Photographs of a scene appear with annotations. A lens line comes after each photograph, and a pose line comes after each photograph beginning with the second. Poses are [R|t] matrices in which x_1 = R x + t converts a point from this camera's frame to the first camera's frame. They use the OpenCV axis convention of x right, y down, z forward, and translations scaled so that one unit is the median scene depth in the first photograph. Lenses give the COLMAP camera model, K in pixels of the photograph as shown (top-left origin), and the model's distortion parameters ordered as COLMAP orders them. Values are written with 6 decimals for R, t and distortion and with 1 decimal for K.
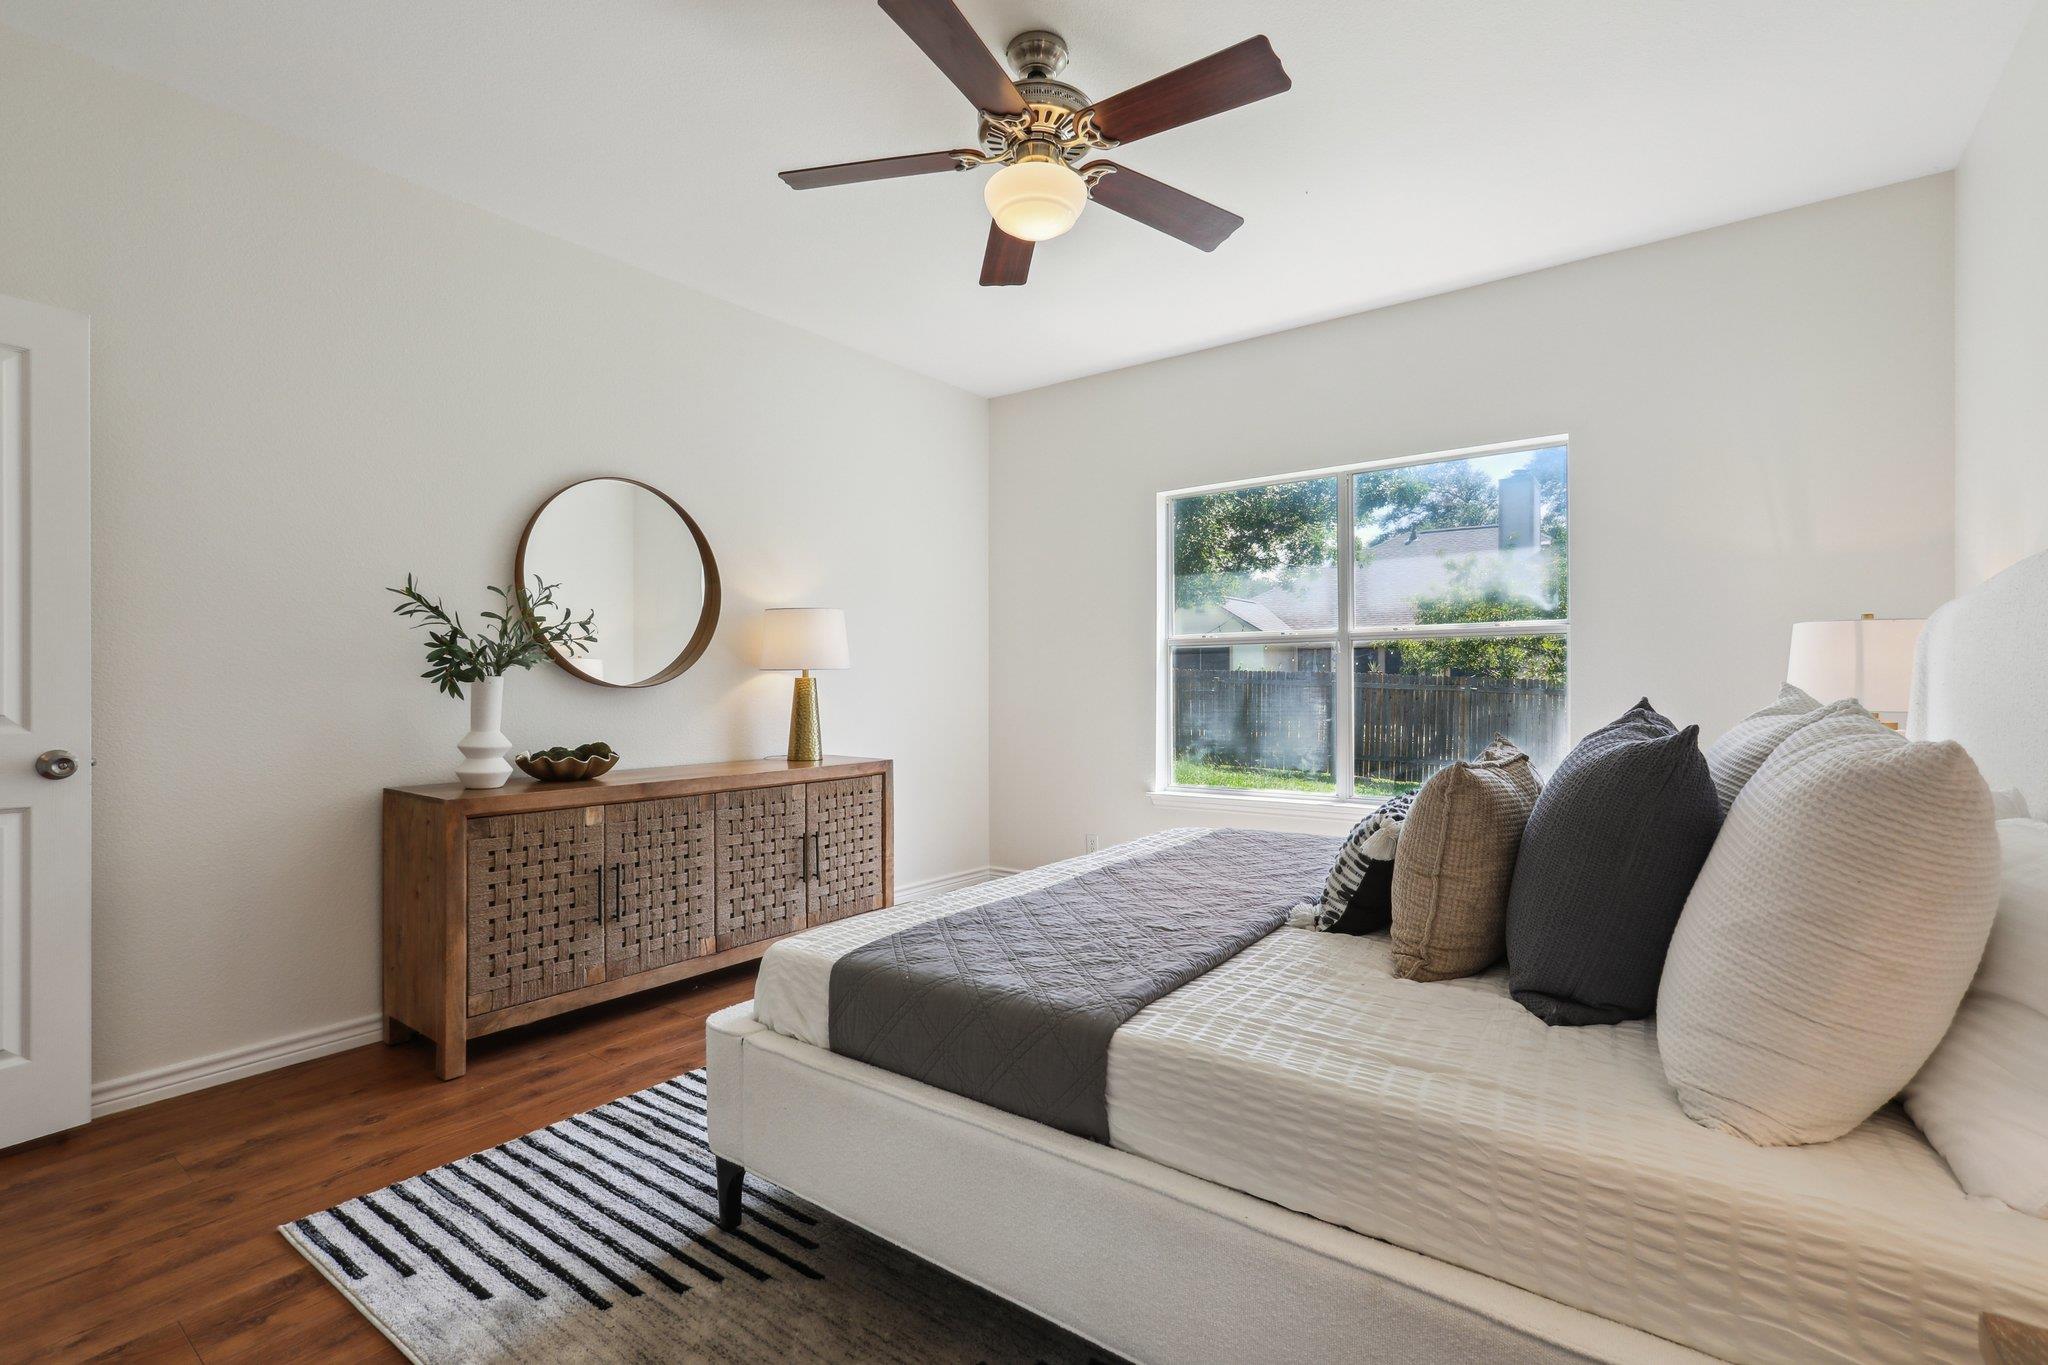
lens RADIAL K [[927.9, 0, 1013.5], [0, 927.9, 683.5], [0, 0, 1]] dist [-0.022824, 0.011755]
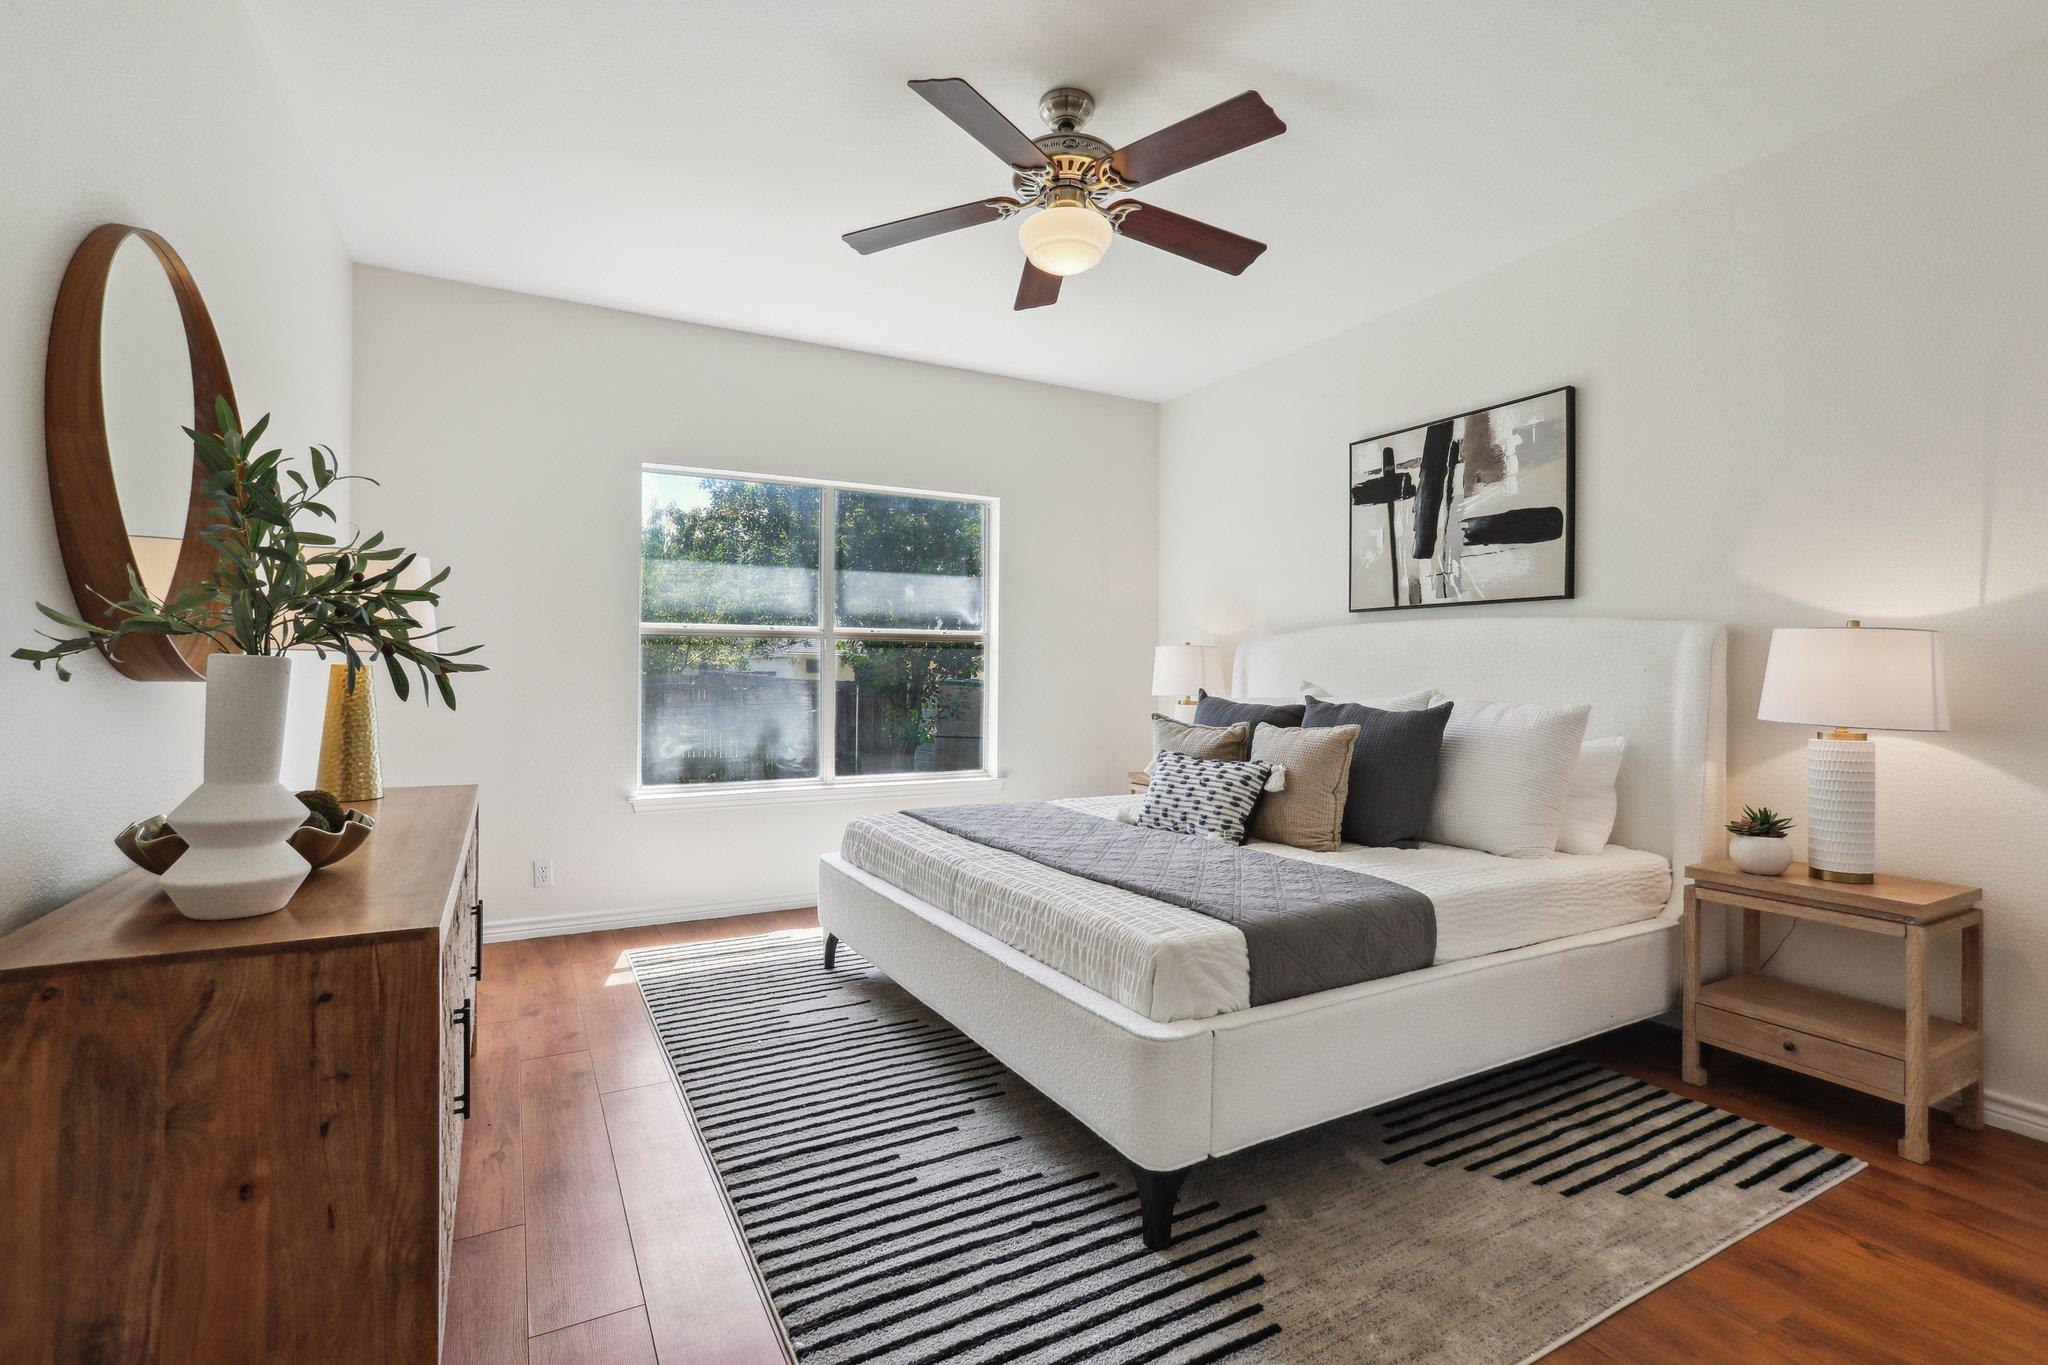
lens RADIAL K [[927.9, 0, 1015.9], [0, 927.9, 677.9], [0, 0, 1]] dist [-0.022824, 0.011755]
pose [[0.412589, 0.002778, 0.910913, -0.727049], [-0.009299, 0.999956, 0.001162, -0.002830], [-0.910870, -0.008950, 0.412597, 0.431195]]
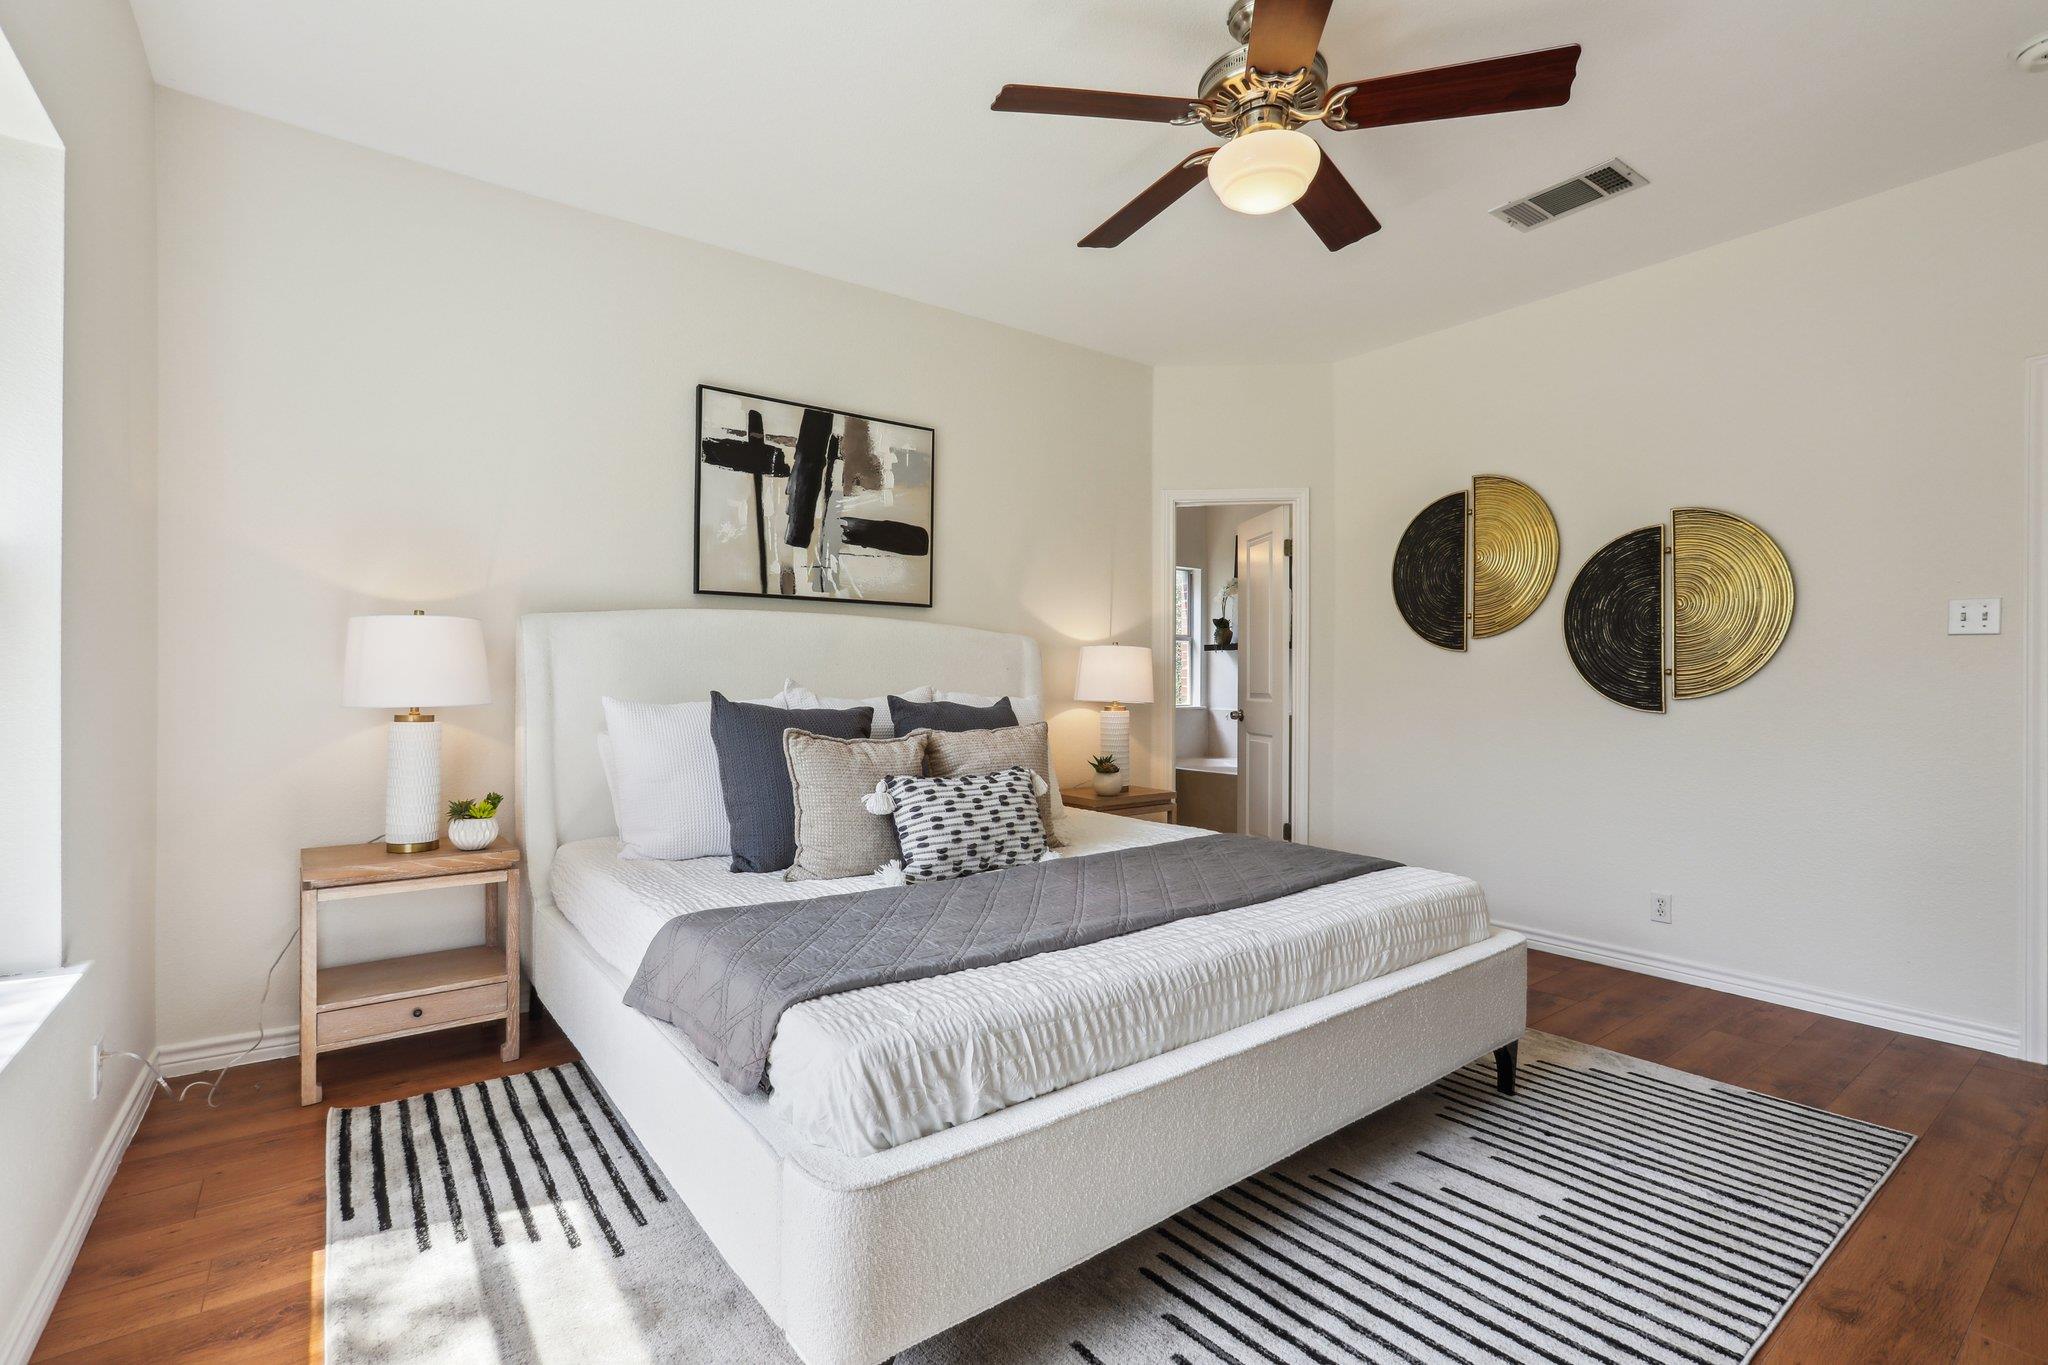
lens RADIAL K [[927.9, 0, 1023.5], [0, 927.9, 676.8], [0, 0, 1]] dist [-0.022824, 0.011755]
pose [[-0.956120, -0.005310, 0.292927, -0.021830], [-0.005840, 0.999983, -0.000932, -0.003606], [-0.292917, -0.002602, -0.956134, 1.425592]]
